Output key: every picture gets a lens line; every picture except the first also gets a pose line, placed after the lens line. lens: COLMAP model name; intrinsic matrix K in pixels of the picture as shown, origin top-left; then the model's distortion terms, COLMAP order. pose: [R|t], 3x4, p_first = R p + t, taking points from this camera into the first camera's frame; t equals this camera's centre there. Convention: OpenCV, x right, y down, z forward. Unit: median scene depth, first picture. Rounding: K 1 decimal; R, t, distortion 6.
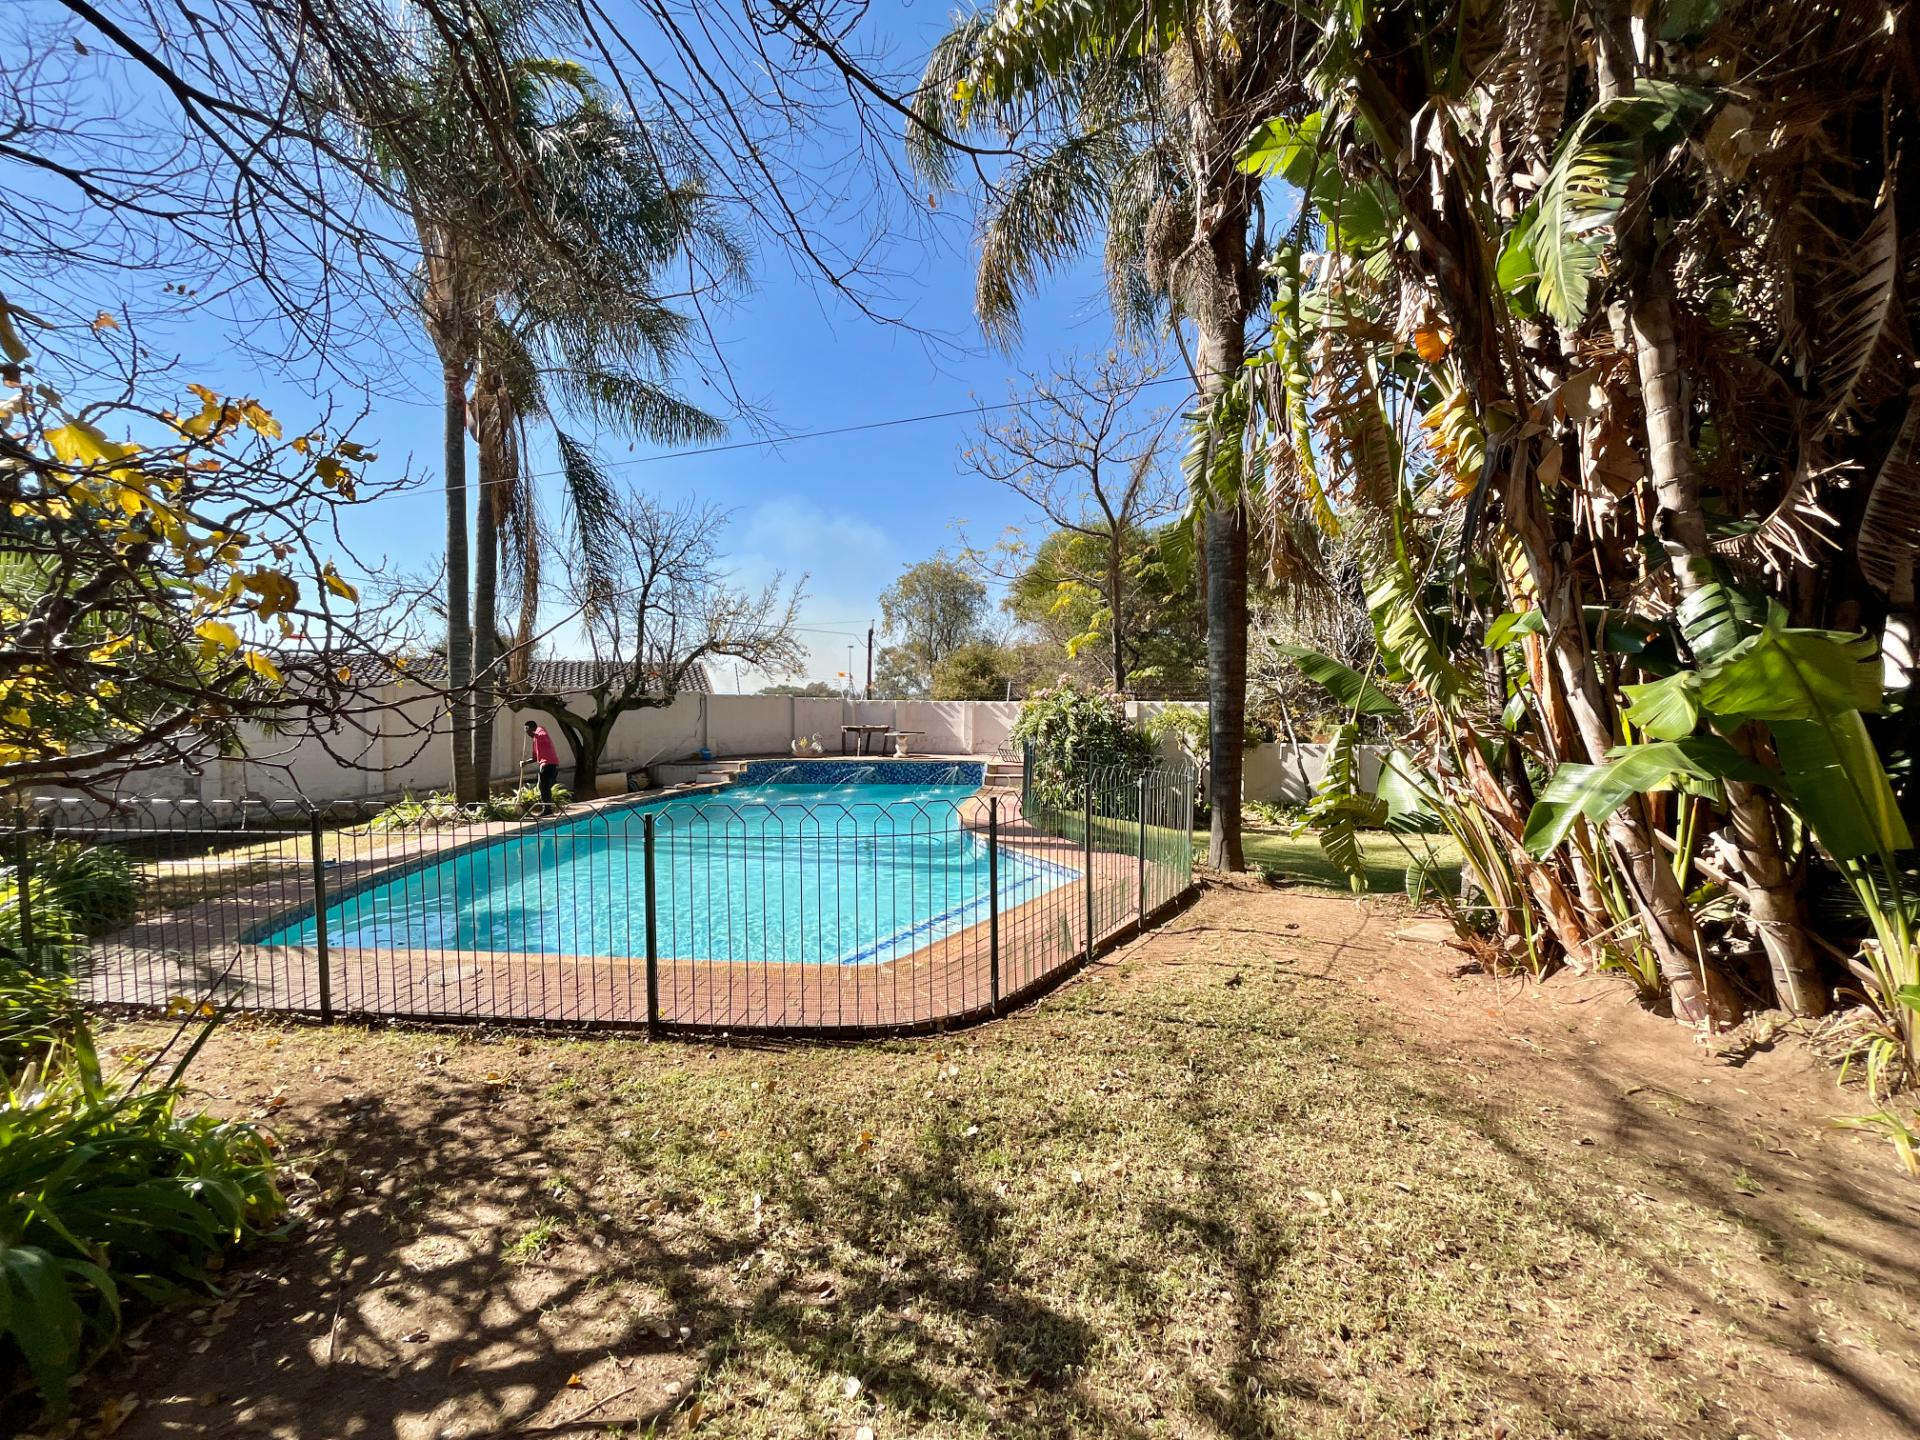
lens RADIAL K [[764.6, 0, 960.0], [0, 764.6, 720.0], [0, 0, 1]] dist [-0.000987, -0.000317]
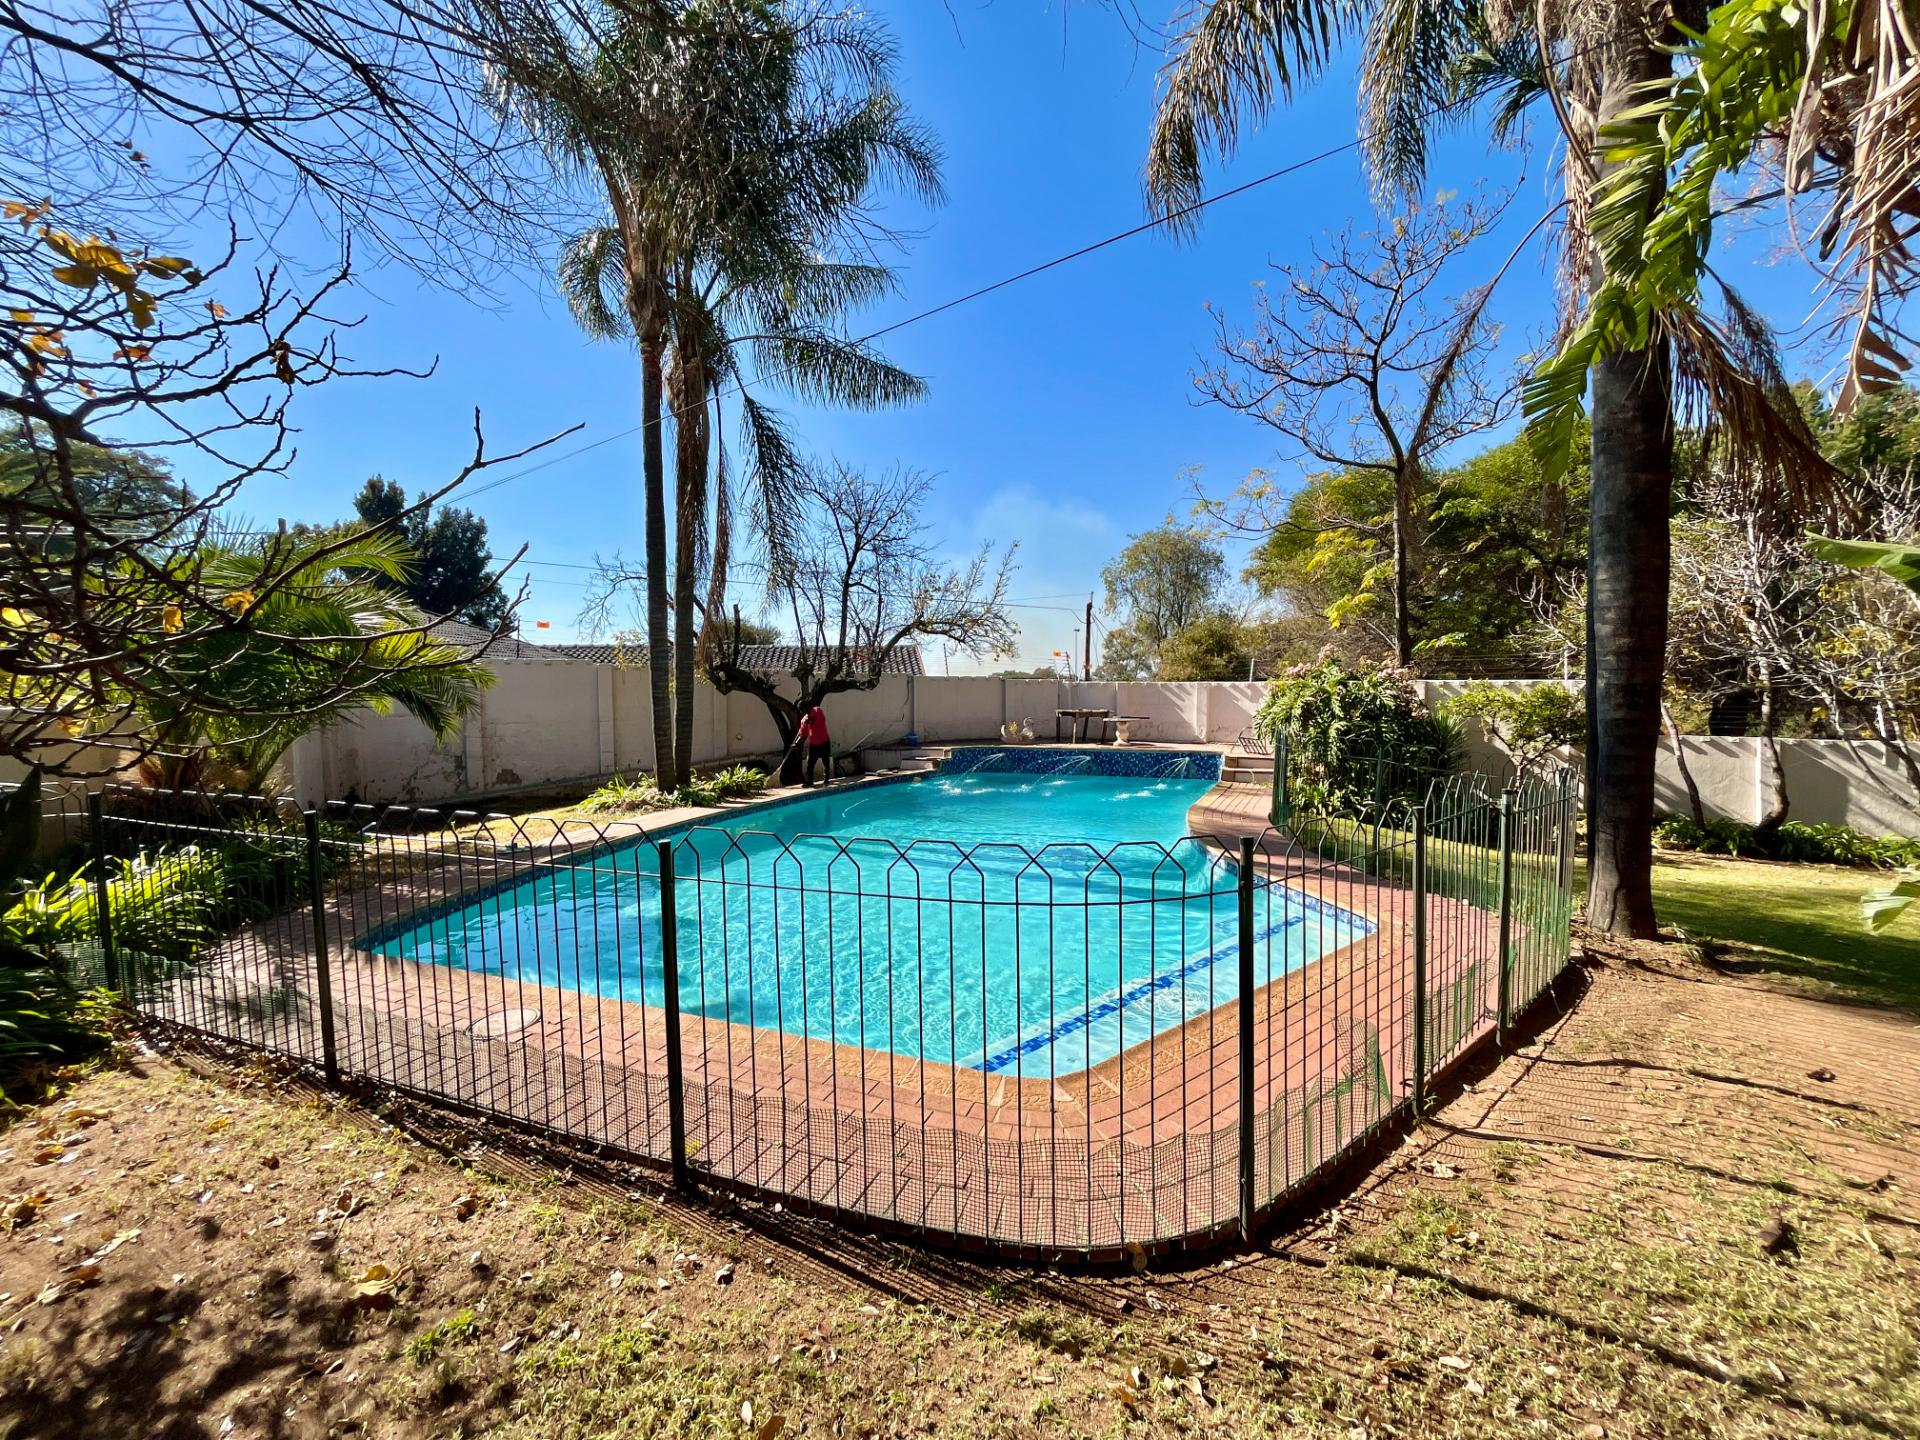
lens RADIAL K [[764.6, 0, 960.0], [0, 764.6, 720.0], [0, 0, 1]] dist [-0.000987, -0.000317]
pose [[0.956502, 0.005868, -0.291667, 0.002164], [-0.000255, 0.999814, 0.019277, 0.002856], [0.291726, -0.018364, 0.956326, 0.124843]]
